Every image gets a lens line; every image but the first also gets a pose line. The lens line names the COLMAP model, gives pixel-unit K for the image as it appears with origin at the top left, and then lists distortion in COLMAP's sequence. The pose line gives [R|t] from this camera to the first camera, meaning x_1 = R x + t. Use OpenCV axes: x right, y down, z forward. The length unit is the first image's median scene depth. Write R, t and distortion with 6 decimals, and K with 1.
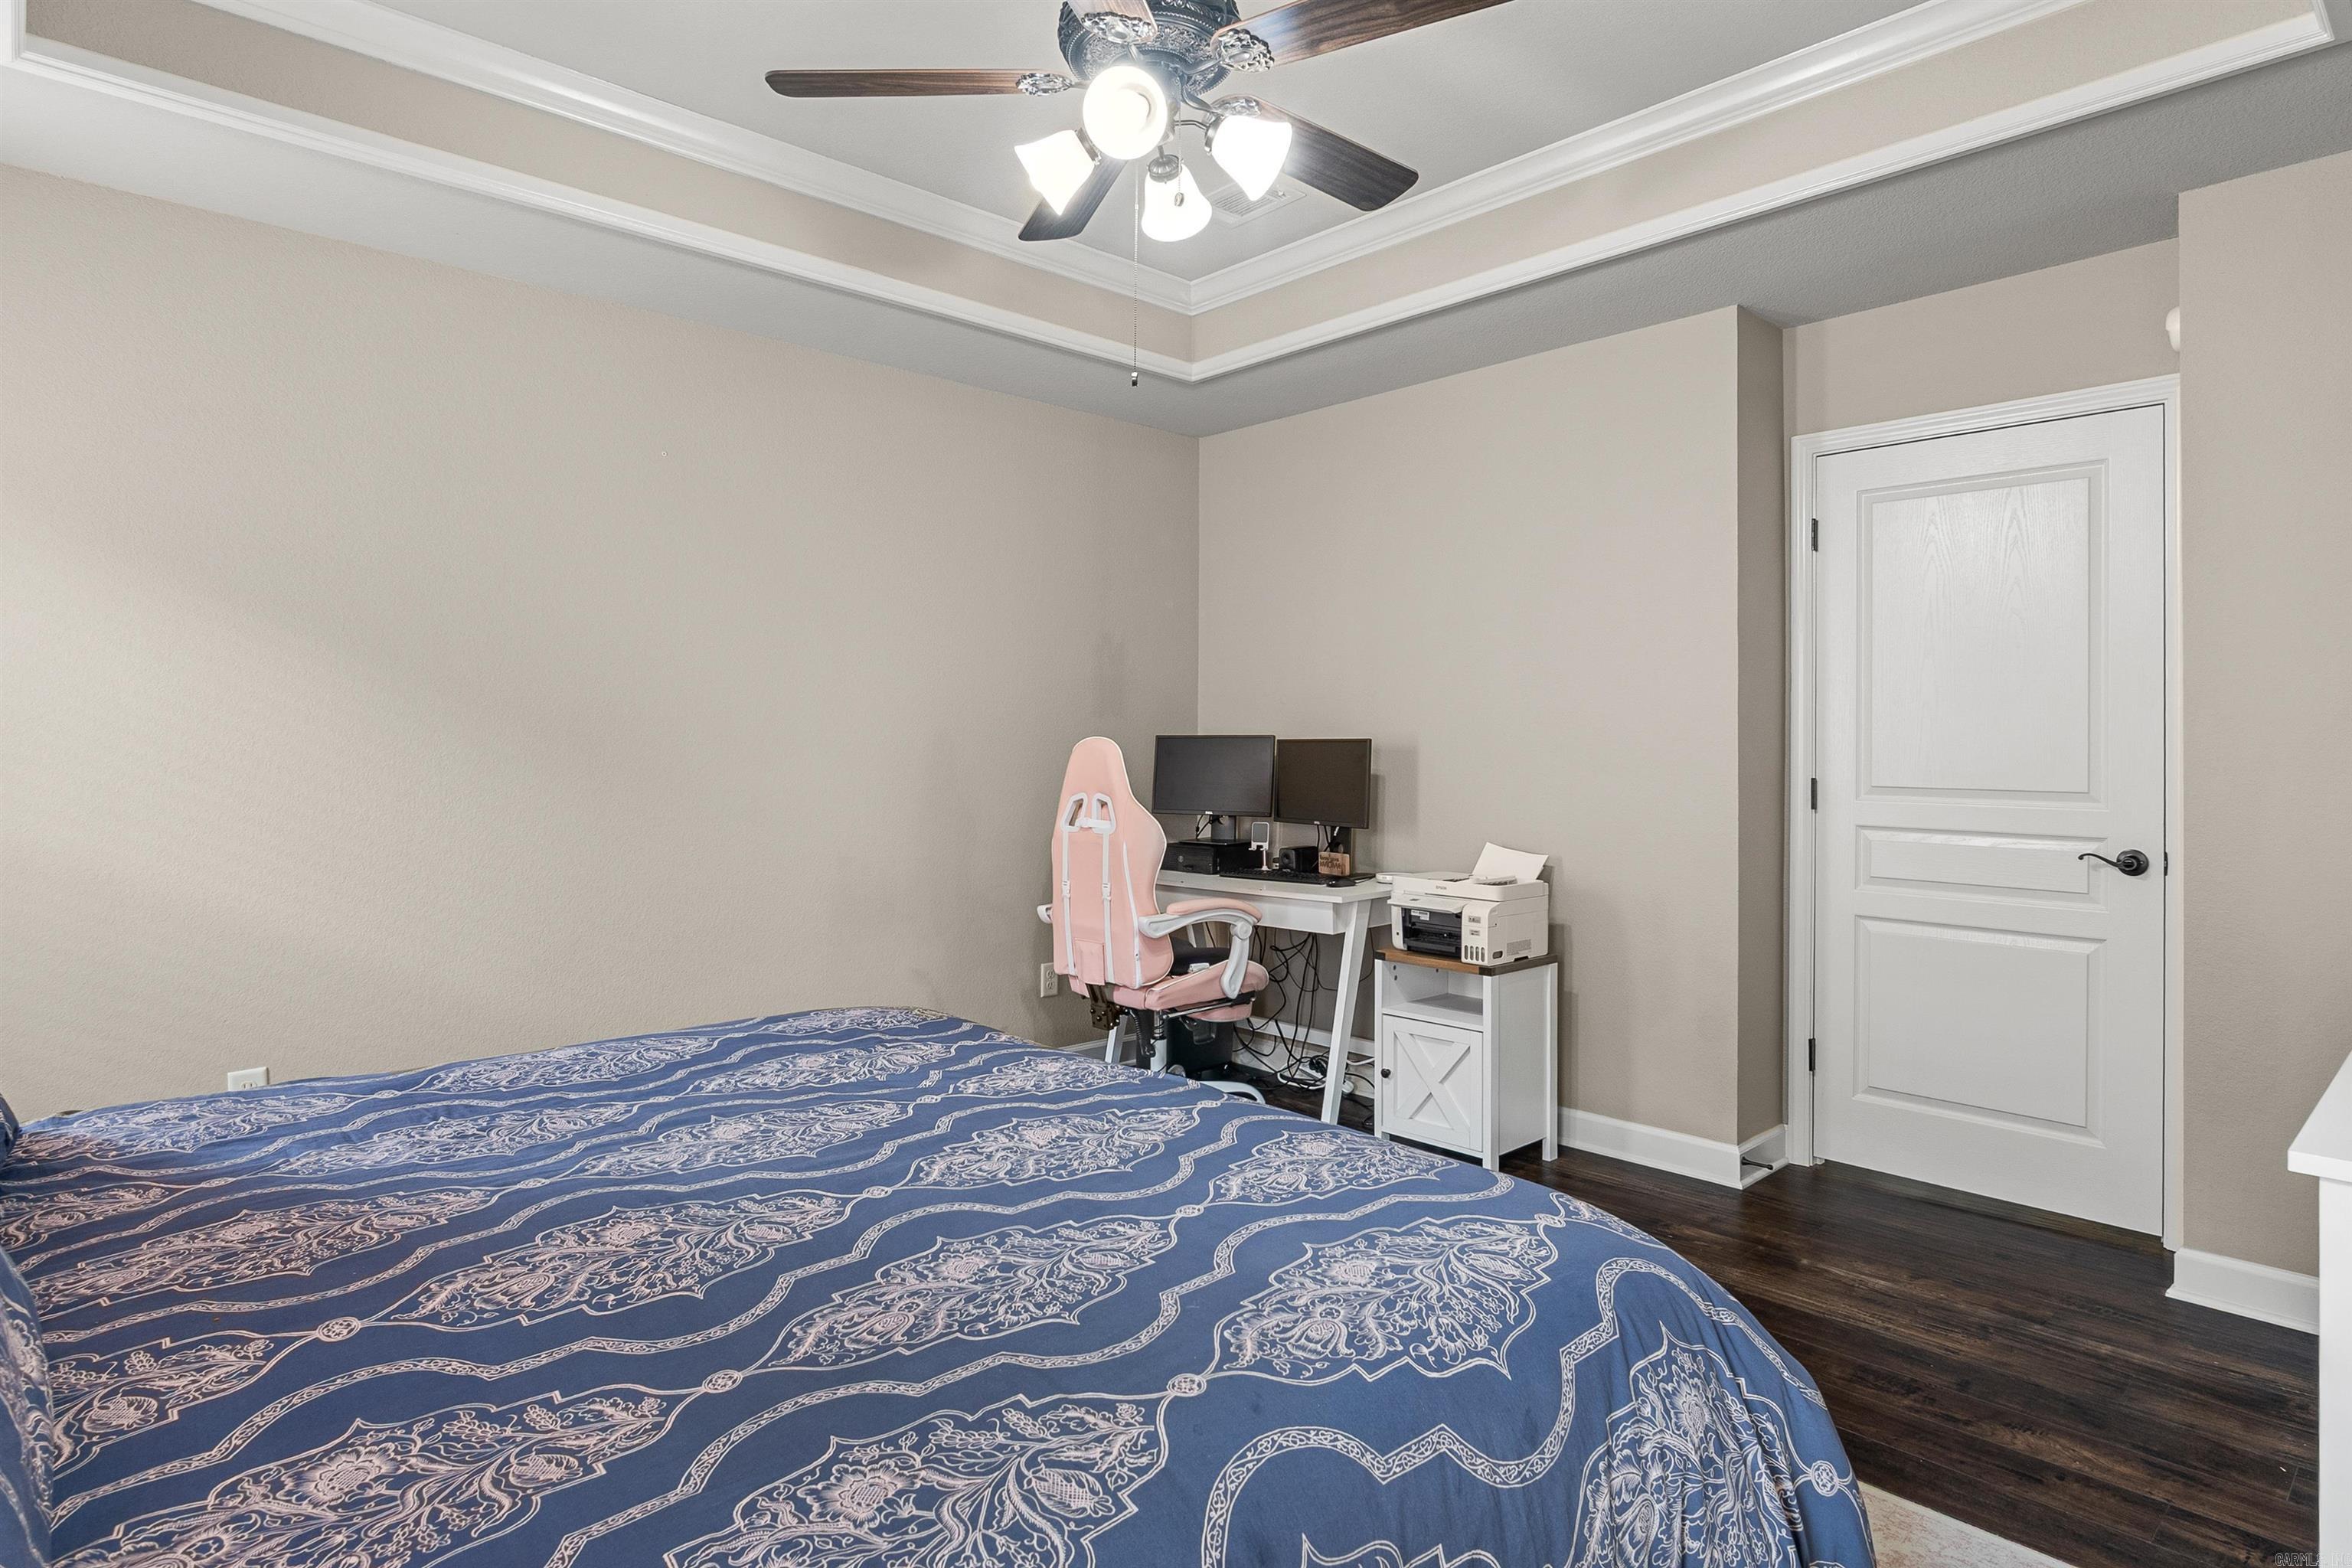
lens RADIAL K [[1274.3, 0, 1177.5], [0, 1274.3, 769.1], [0, 0, 1]] dist [-0.021925, 0.007752]
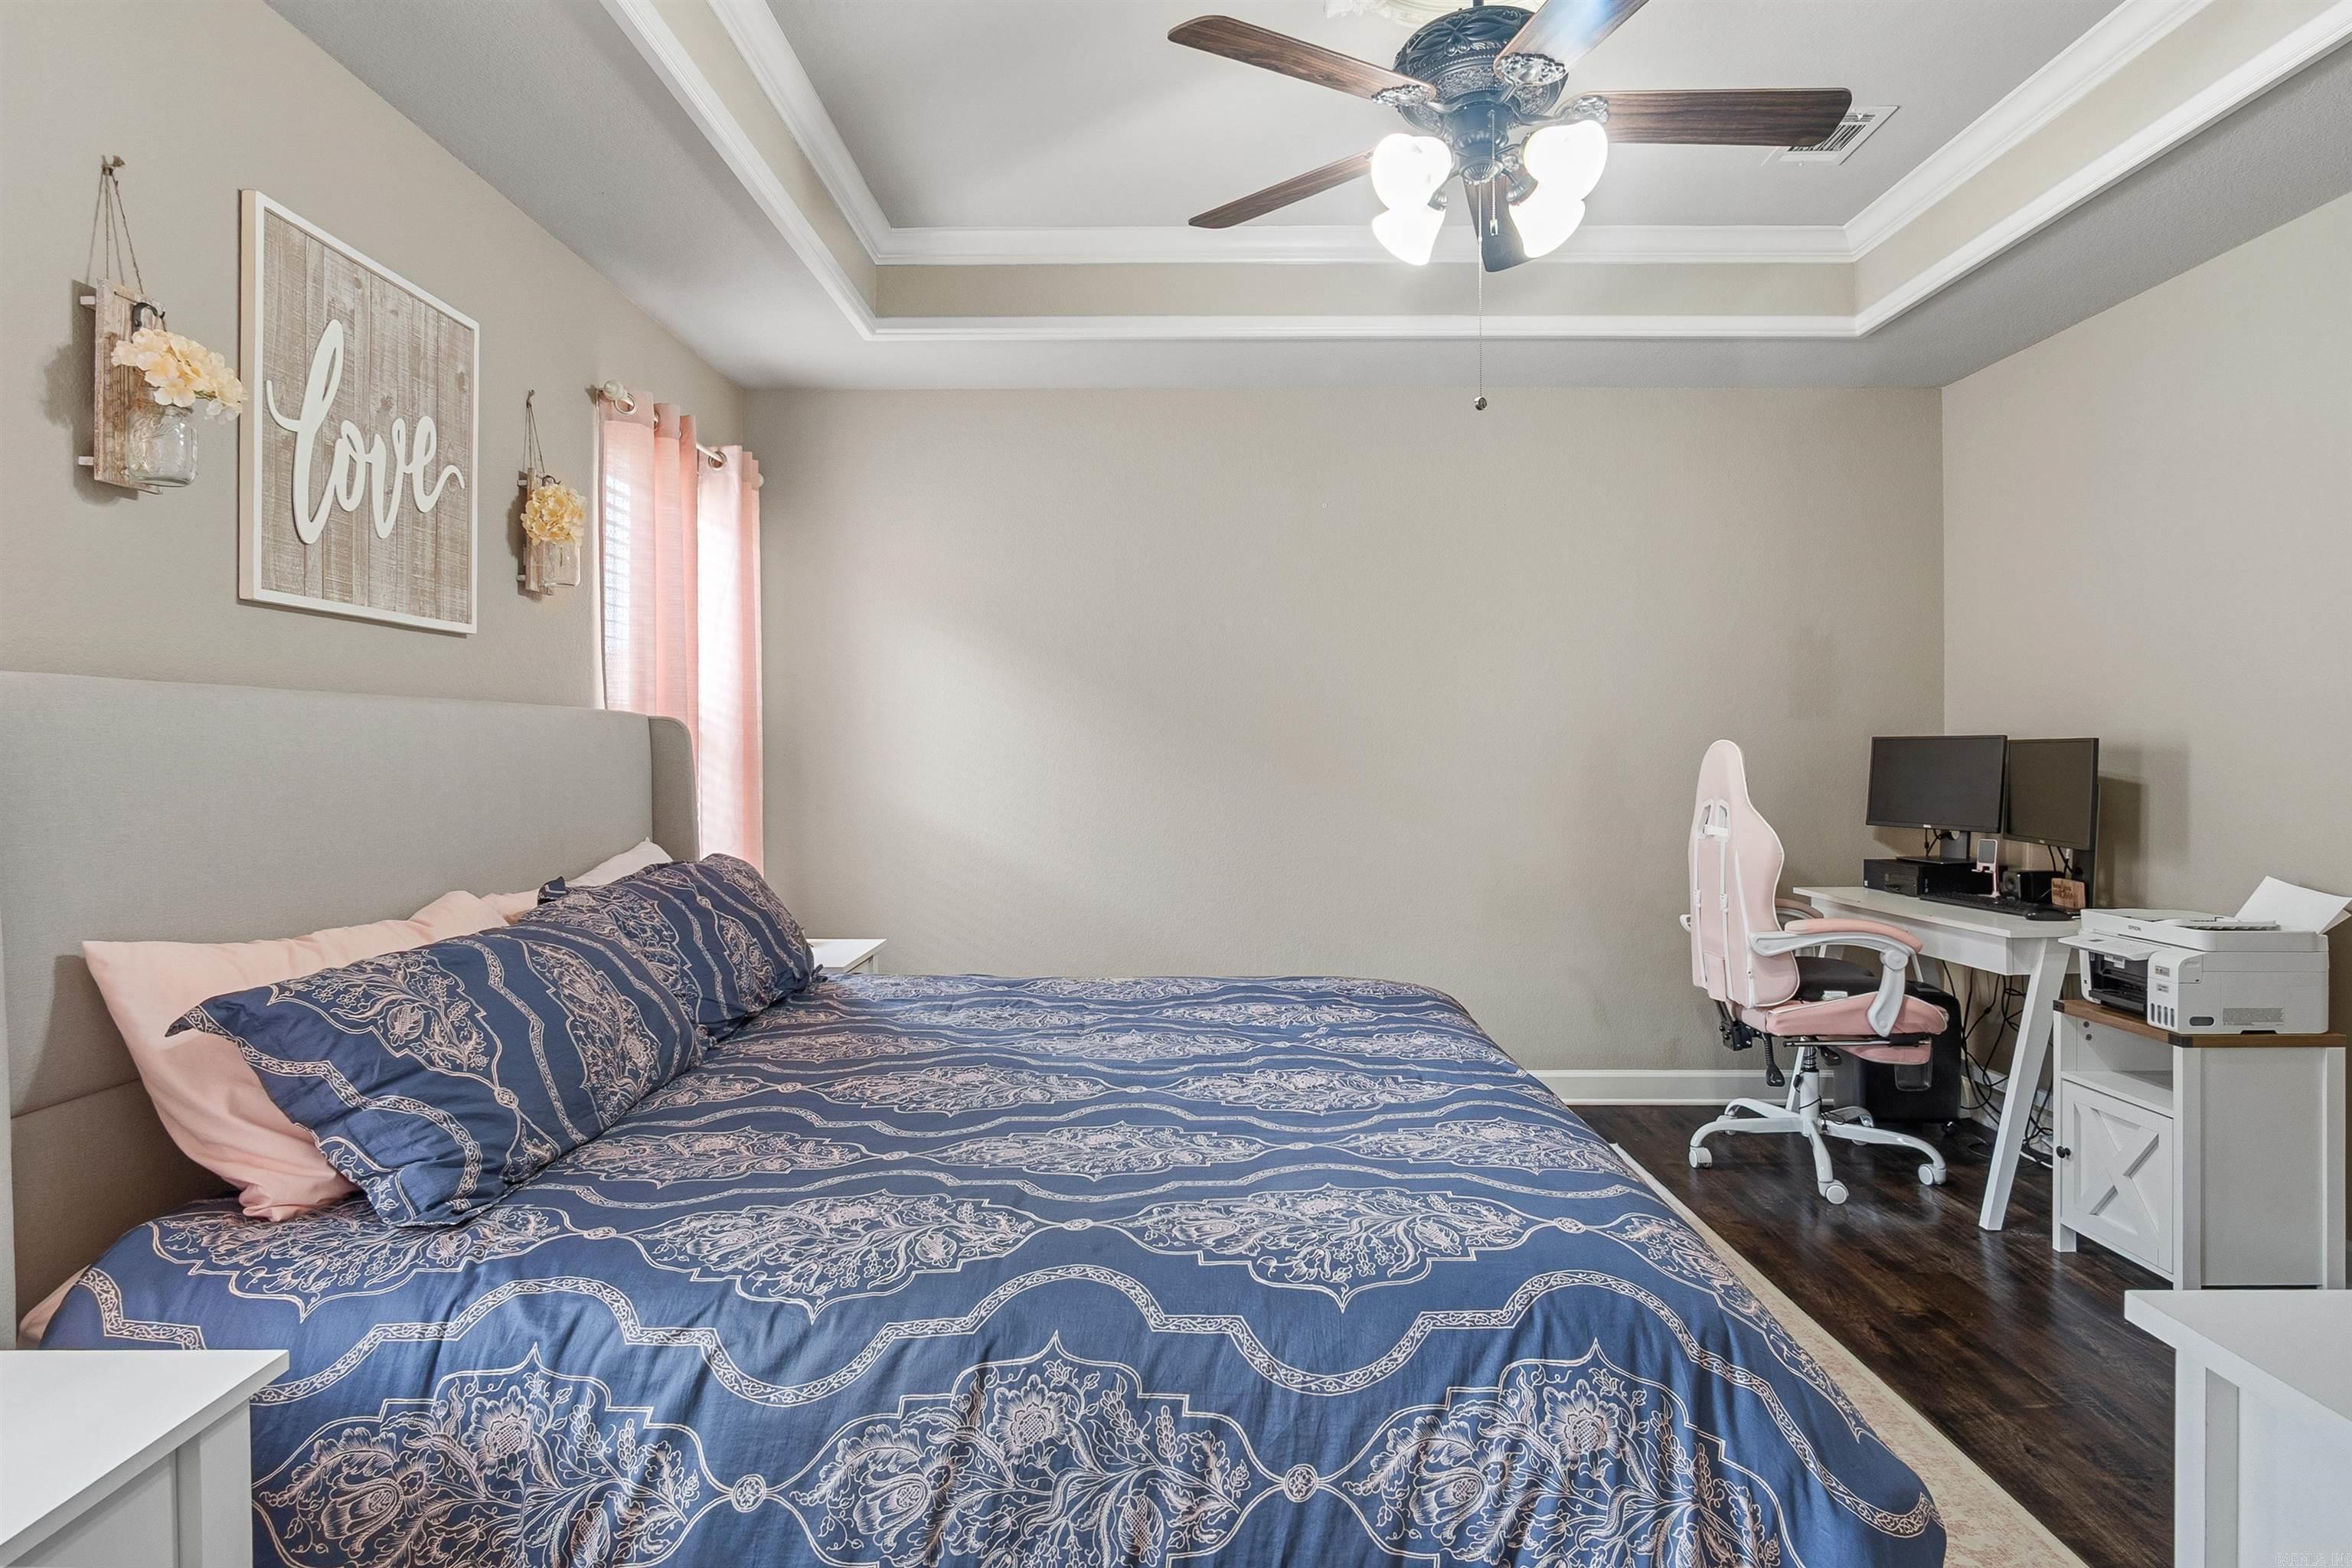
lens RADIAL K [[1274.3, 0, 1148.6], [0, 1274.3, 793.2], [0, 0, 1]] dist [-0.021925, 0.007752]
pose [[0.724554, 0.016111, -0.689029, 0.307644], [-0.006166, 0.999838, 0.016894, 0.001192], [0.689190, -0.007992, 0.724536, 0.023603]]
